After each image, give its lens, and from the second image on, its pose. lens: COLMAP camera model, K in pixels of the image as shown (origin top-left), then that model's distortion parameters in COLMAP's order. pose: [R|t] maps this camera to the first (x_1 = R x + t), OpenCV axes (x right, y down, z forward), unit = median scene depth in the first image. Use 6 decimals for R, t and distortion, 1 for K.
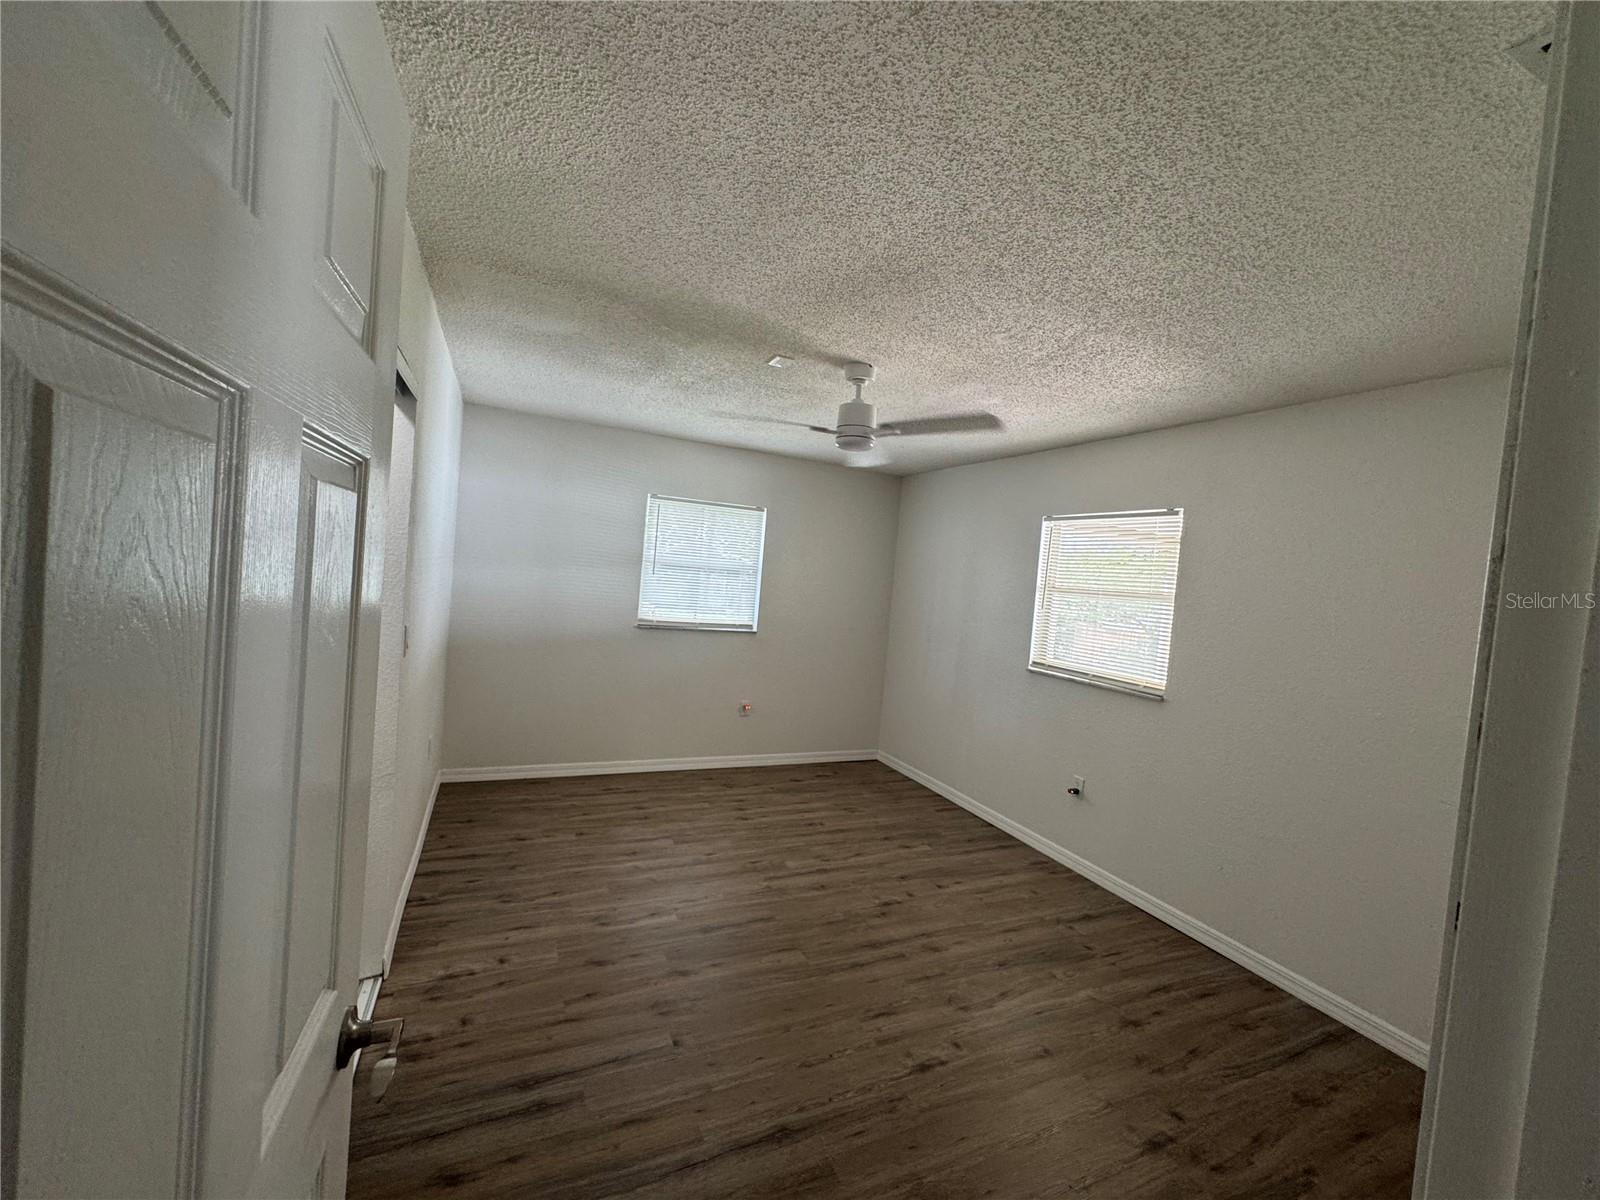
lens RADIAL K [[640.2, 0, 797.6], [0, 640.2, 597.9], [0, 0, 1]] dist [0.000292, -0.000200]
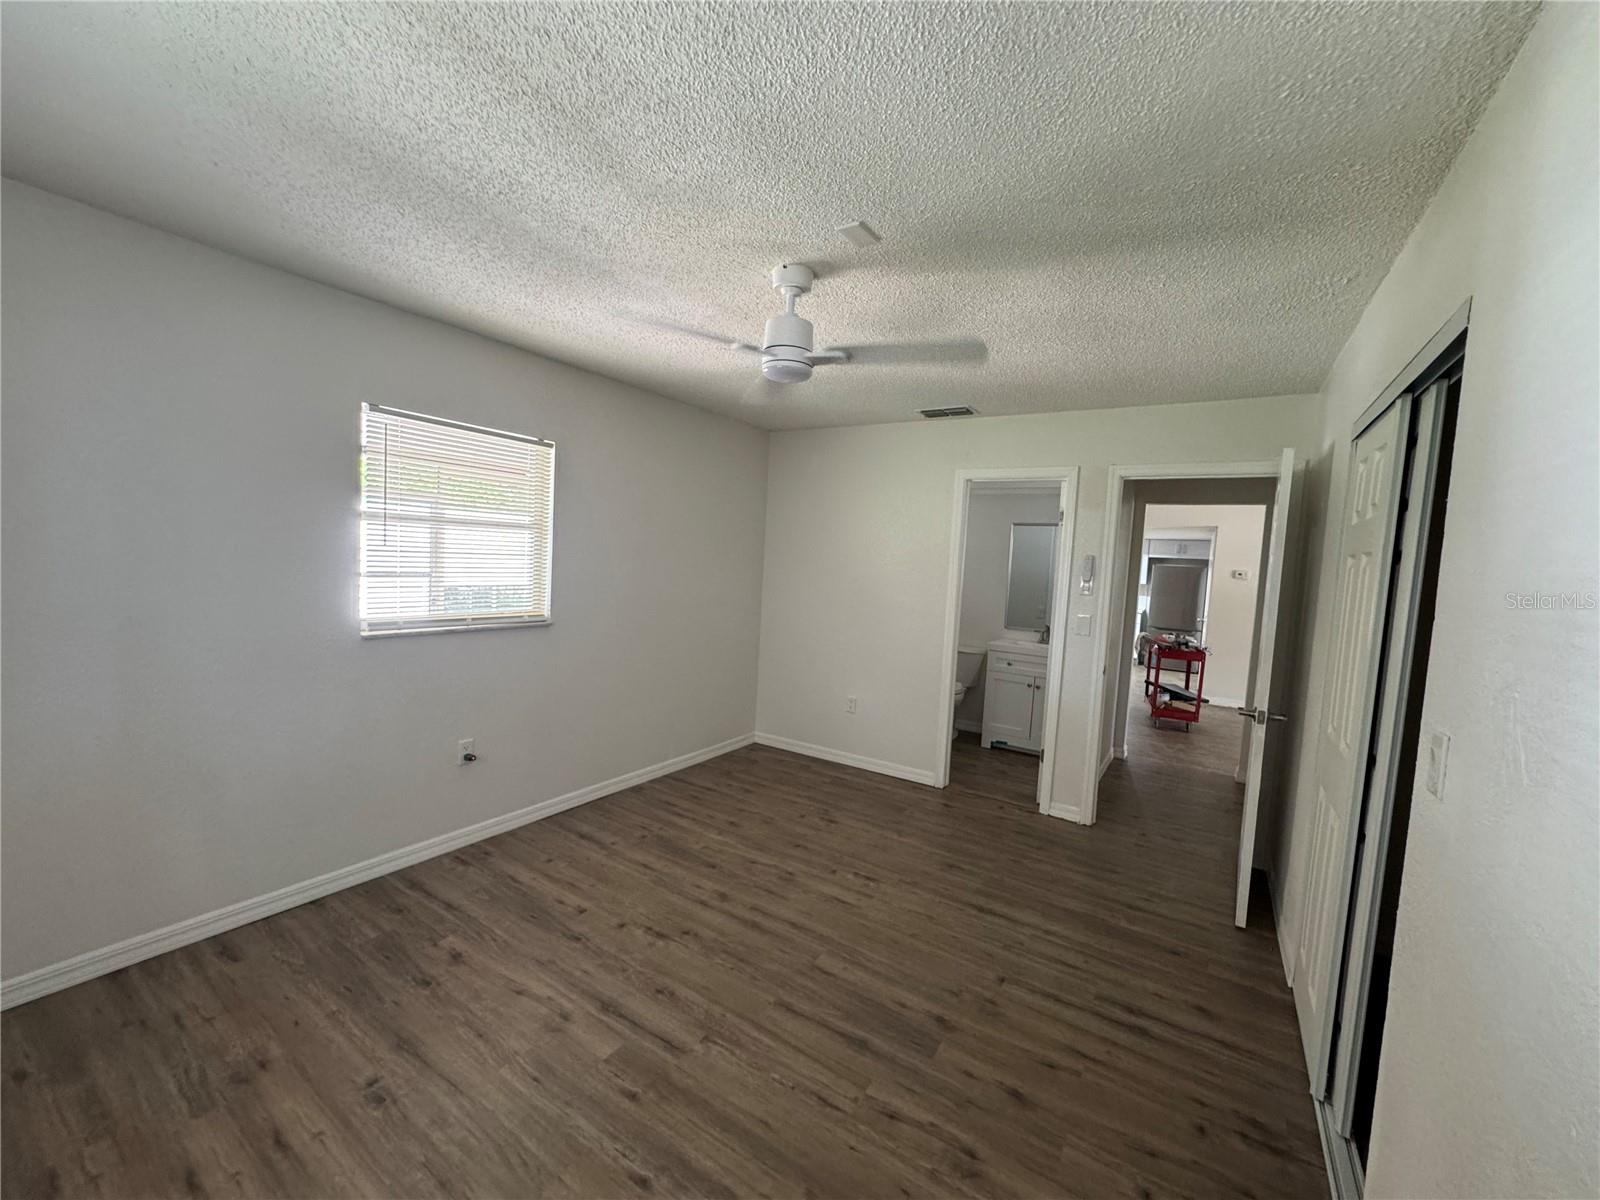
lens RADIAL K [[640.2, 0, 797.0], [0, 640.2, 602.4], [0, 0, 1]] dist [0.000292, -0.000200]
pose [[-0.530986, -0.175620, 0.828982, -0.543004], [-0.069372, 0.984013, 0.164029, -0.081794], [-0.844536, 0.029589, -0.534680, 1.253892]]
